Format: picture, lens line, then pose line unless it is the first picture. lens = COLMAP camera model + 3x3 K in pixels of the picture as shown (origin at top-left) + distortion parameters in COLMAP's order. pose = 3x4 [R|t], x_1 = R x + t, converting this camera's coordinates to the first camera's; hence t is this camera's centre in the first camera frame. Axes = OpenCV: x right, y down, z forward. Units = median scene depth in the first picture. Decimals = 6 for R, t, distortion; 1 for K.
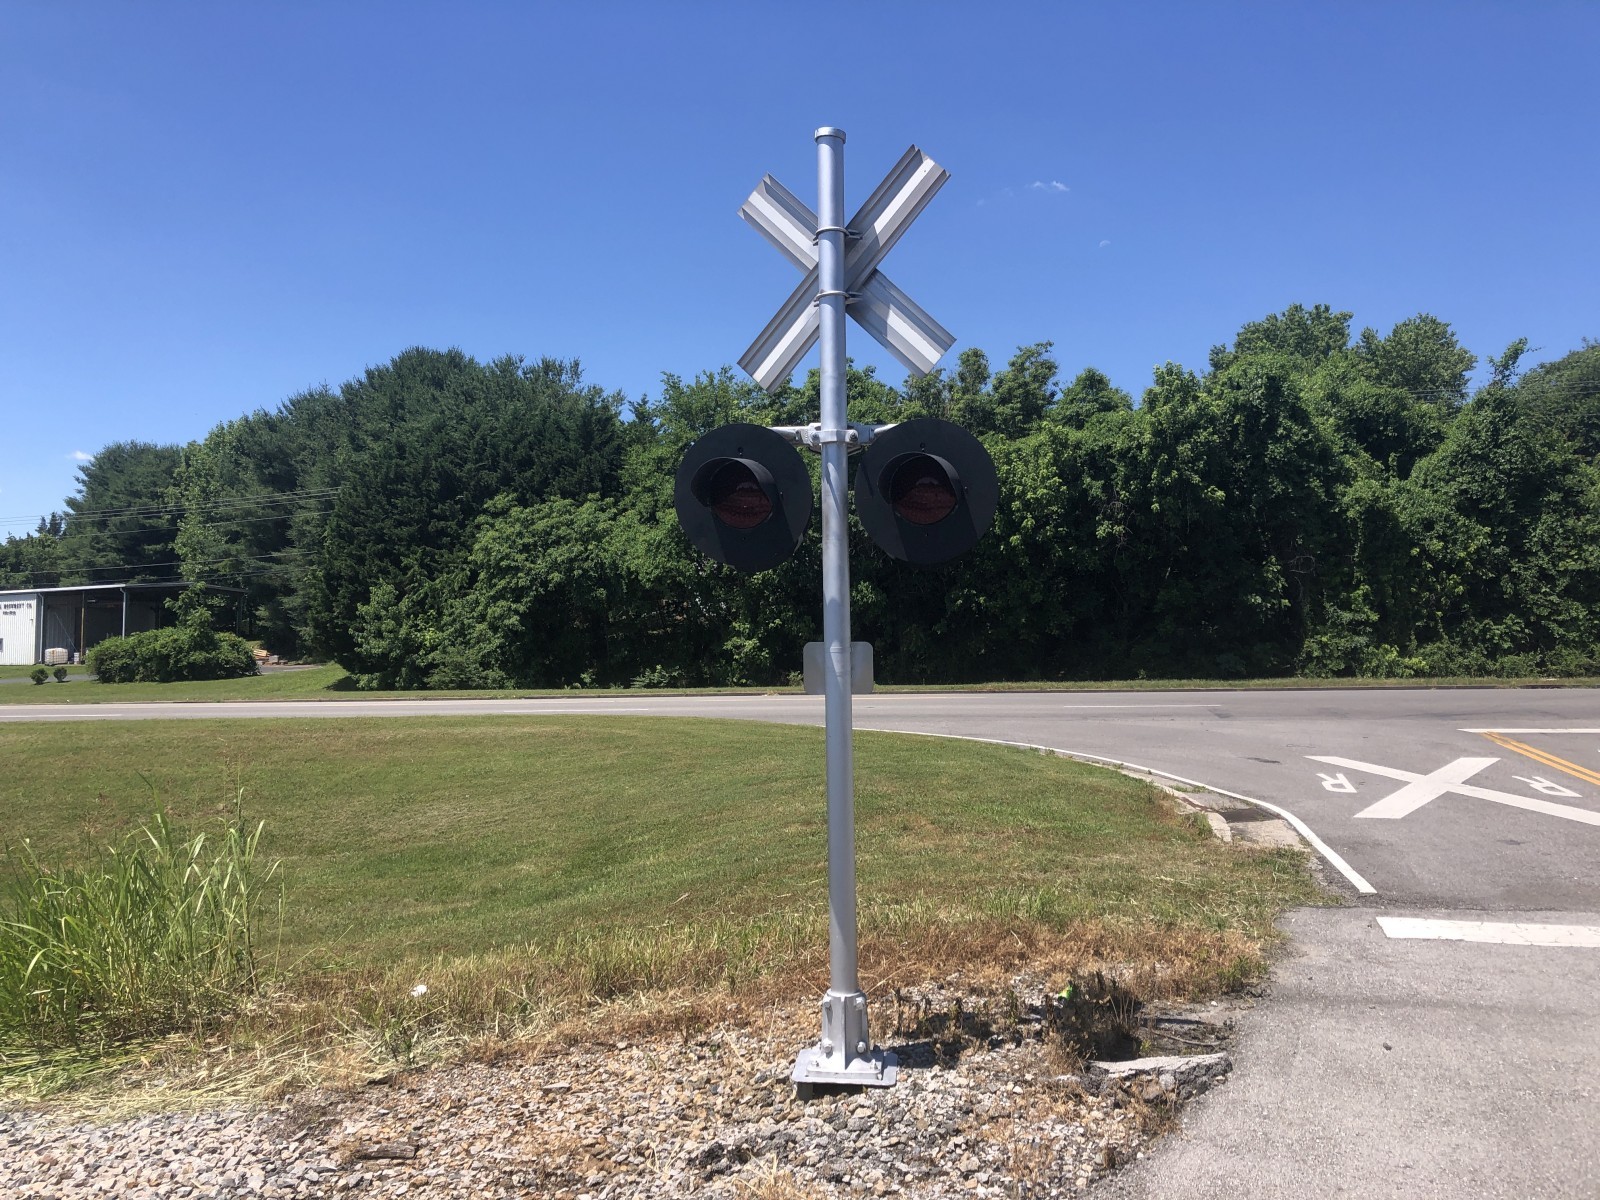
lens RADIAL K [[1277.8, 0, 800.0], [0, 1277.8, 600.0], [0, 0, 1]] dist [0.002349, 0.002862]
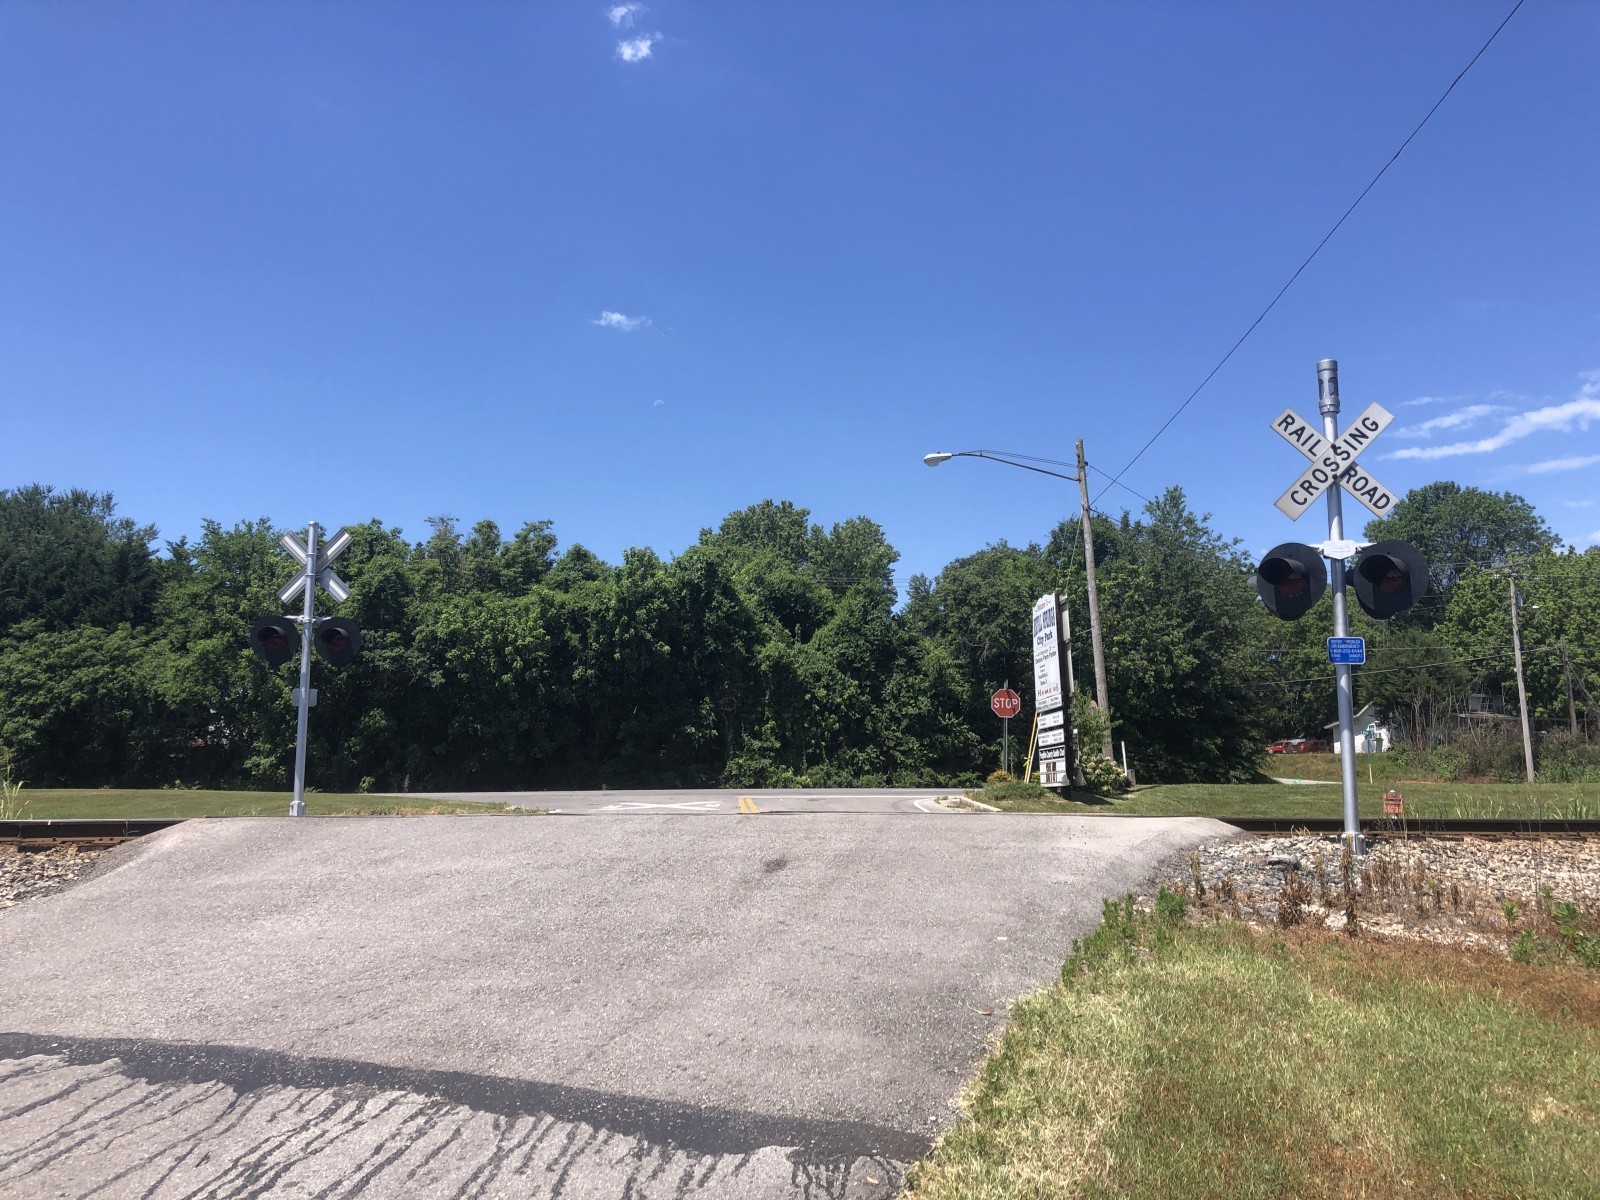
lens RADIAL K [[1265.0, 0, 802.7], [0, 1265.0, 570.0], [0, 0, 1]] dist [0.058565, -0.105980]
pose [[0.938100, 0.066375, 0.339946, 0.009835], [-0.018593, 0.989702, -0.141931, 0.017346], [-0.345866, 0.126825, 0.929673, -0.238945]]
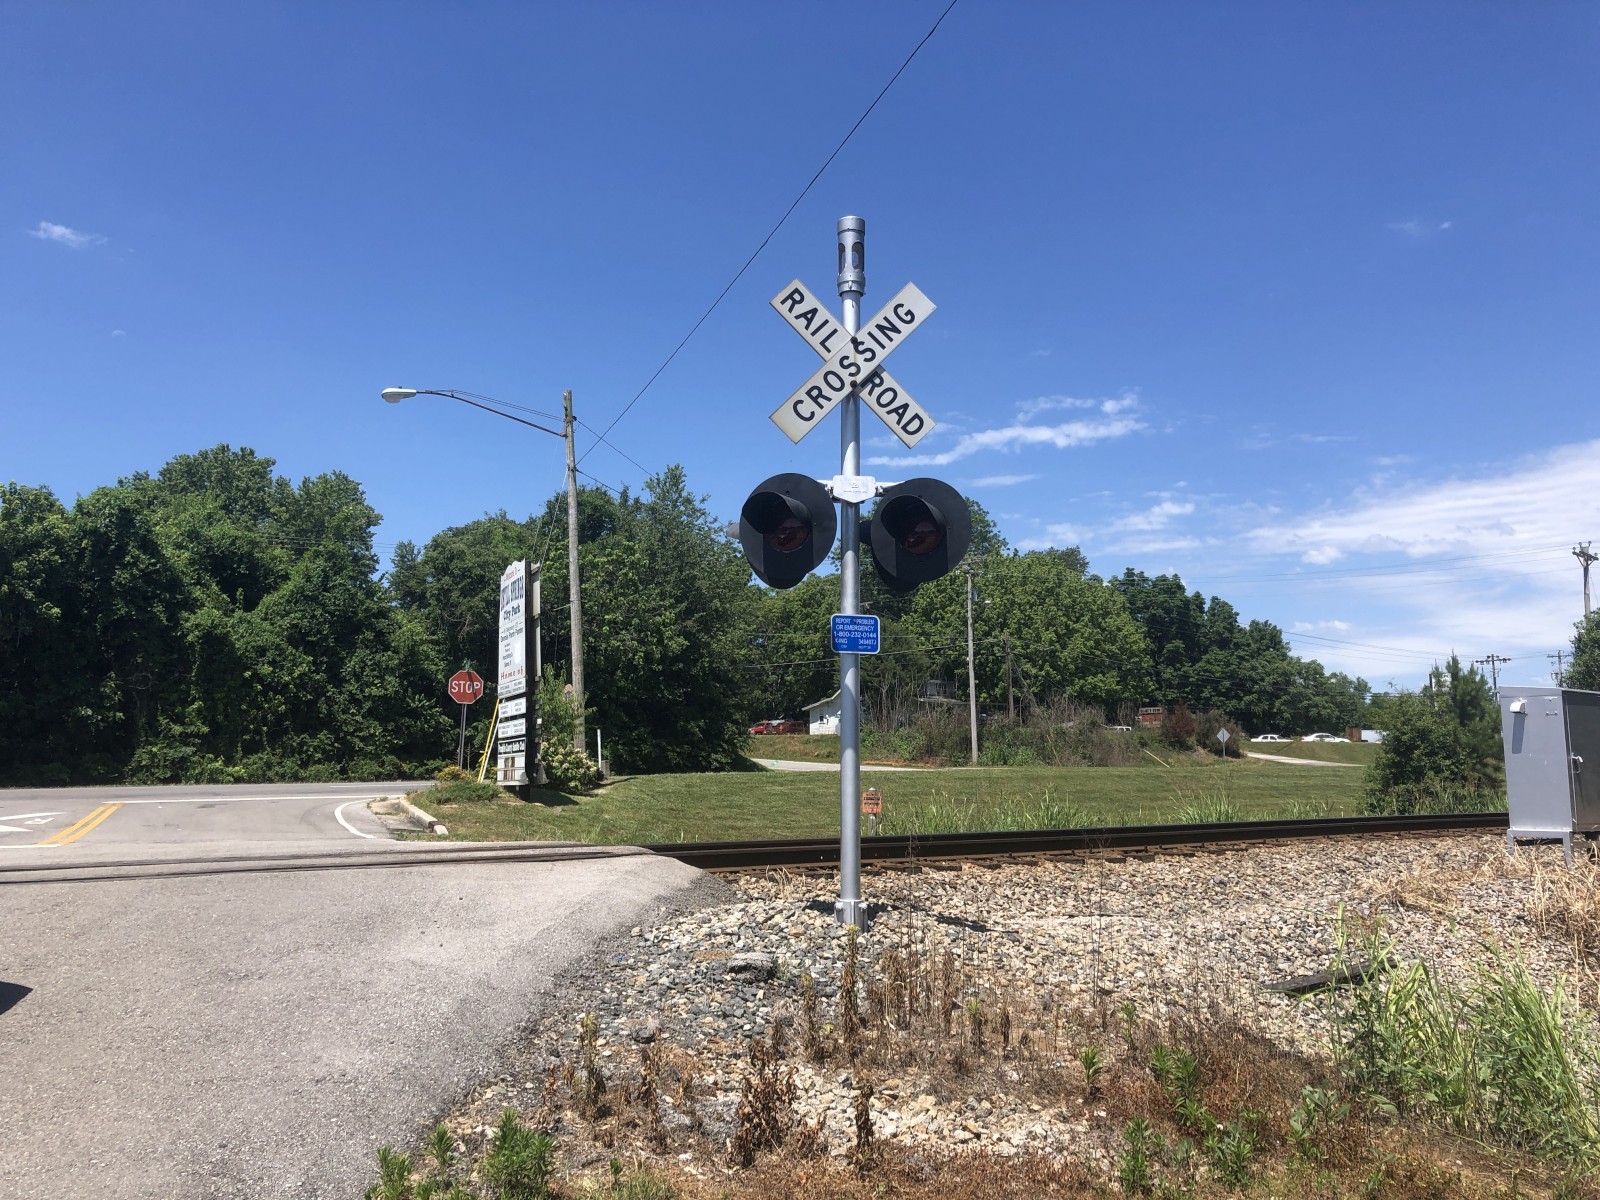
lens RADIAL K [[1277.8, 0, 800.0], [0, 1277.8, 600.0], [0, 0, 1]] dist [0.002349, 0.002862]
pose [[0.739383, 0.086388, 0.667720, 0.066483], [-0.018078, 0.993924, -0.108573, 0.010661], [-0.673042, 0.068206, 0.736453, -0.173243]]
